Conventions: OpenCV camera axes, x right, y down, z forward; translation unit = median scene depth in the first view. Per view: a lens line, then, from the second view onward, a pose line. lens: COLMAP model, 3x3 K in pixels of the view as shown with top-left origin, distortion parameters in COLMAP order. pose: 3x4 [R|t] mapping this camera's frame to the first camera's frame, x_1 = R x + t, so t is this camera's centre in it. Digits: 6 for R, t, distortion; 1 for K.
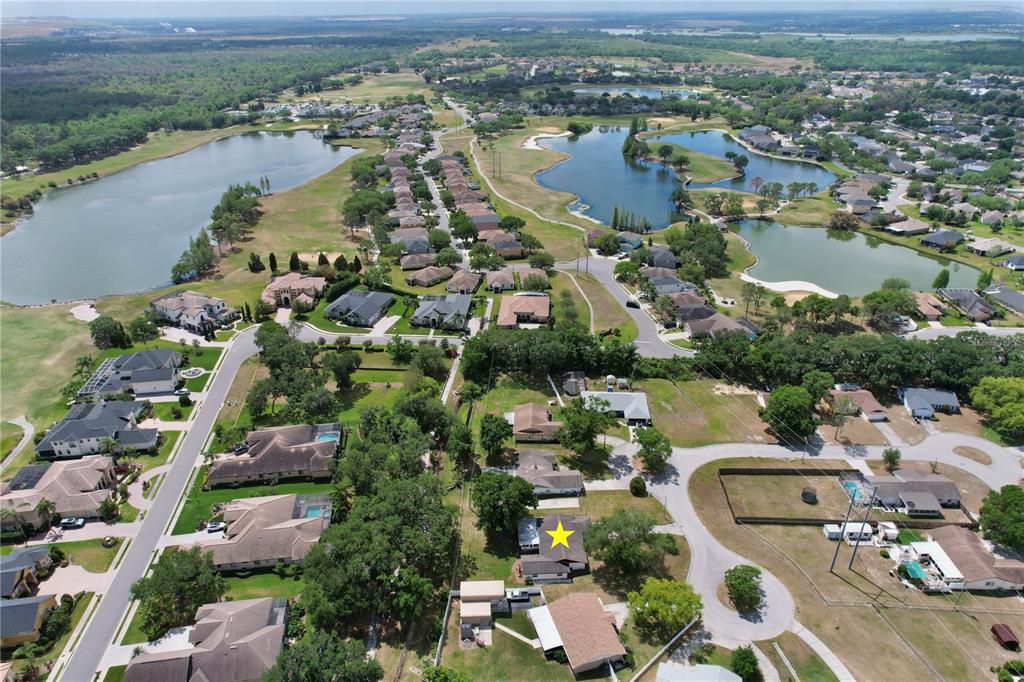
lens RADIAL K [[650.0, 0, 510.9], [0, 650.0, 353.4], [0, 0, 1]] dist [-0.070563, 0.061650]
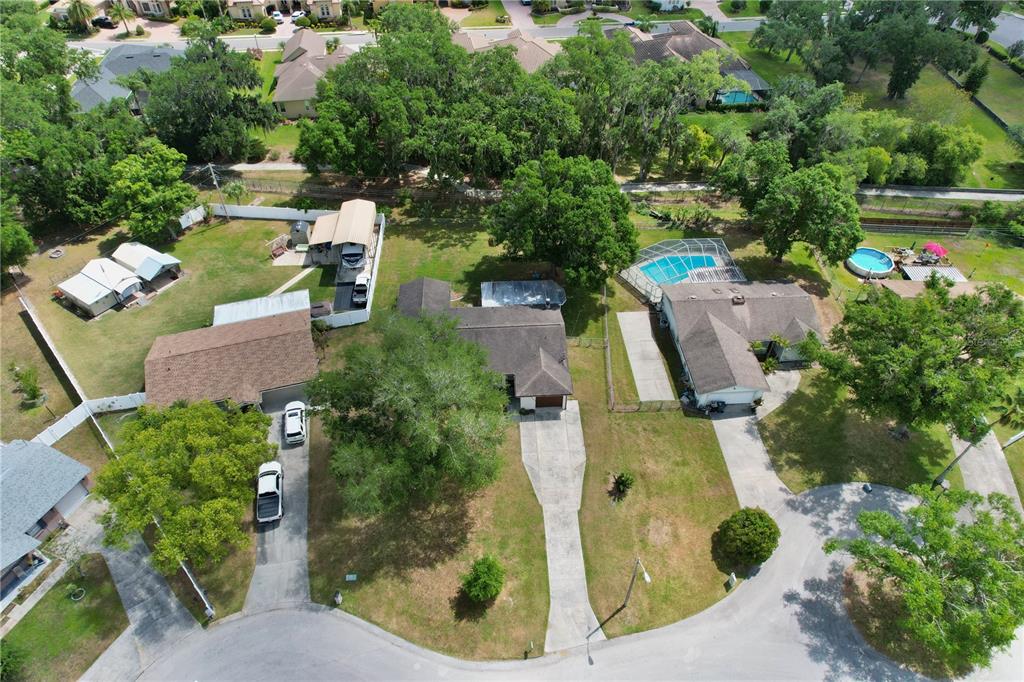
lens RADIAL K [[650.0, 0, 510.9], [0, 650.0, 353.4], [0, 0, 1]] dist [-0.070563, 0.061650]
pose [[0.009980, 0.702917, -0.711202, 0.233133], [-0.474552, 0.629371, 0.615380, 0.011775], [0.880171, 0.331361, 0.339852, 0.512652]]
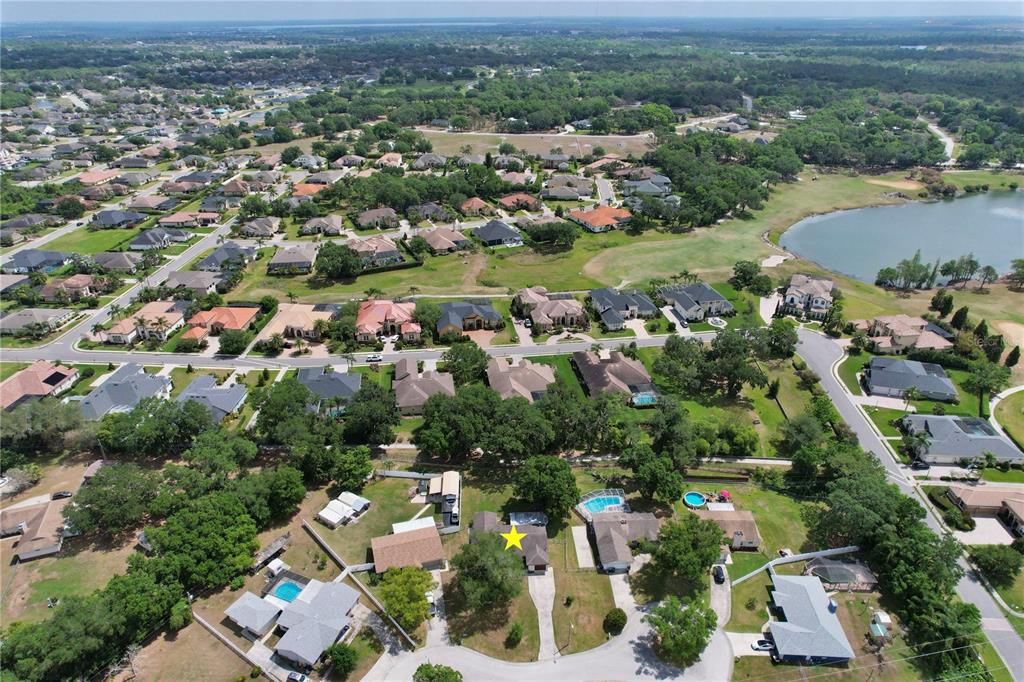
lens RADIAL K [[650.0, 0, 510.9], [0, 650.0, 353.4], [0, 0, 1]] dist [-0.070563, 0.061650]
pose [[0.007778, 0.480170, -0.877141, 0.488299], [-0.472661, 0.774757, 0.419931, -0.213189], [0.881210, 0.411324, 0.232984, 0.377005]]
